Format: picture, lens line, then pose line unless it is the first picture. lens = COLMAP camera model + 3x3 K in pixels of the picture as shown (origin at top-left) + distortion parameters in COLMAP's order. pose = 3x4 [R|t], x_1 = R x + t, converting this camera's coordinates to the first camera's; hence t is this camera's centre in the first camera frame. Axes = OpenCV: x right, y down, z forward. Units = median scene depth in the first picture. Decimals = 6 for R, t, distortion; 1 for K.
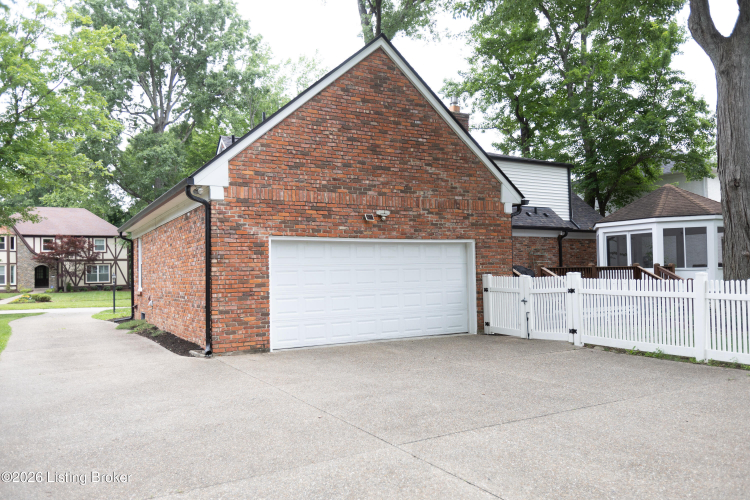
lens RADIAL K [[546.6, 0, 375.0], [0, 546.6, 250.0], [0, 0, 1]] dist [0.010975, 0.004433]
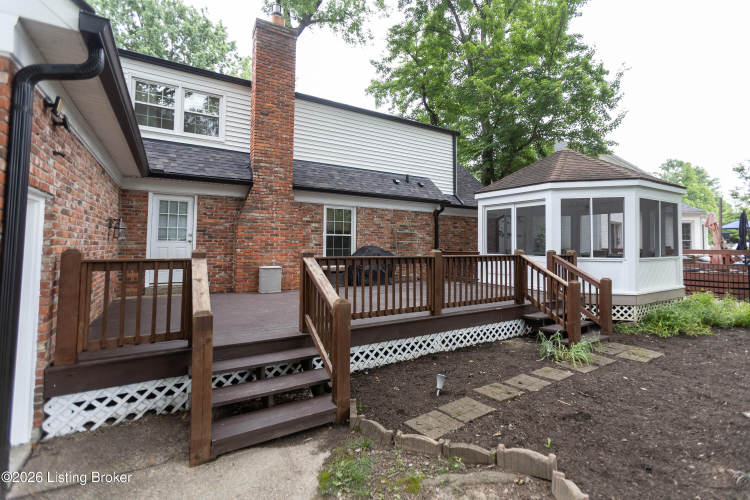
lens RADIAL K [[381.6, 0, 374.5], [0, 381.6, 219.2], [0, 0, 1]] dist [-0.002271, -0.000094]
pose [[0.998108, 0.033592, 0.051494, 0.242822], [-0.032354, 0.999172, -0.024682, 0.004502], [-0.052281, 0.022969, 0.998368, 0.484435]]
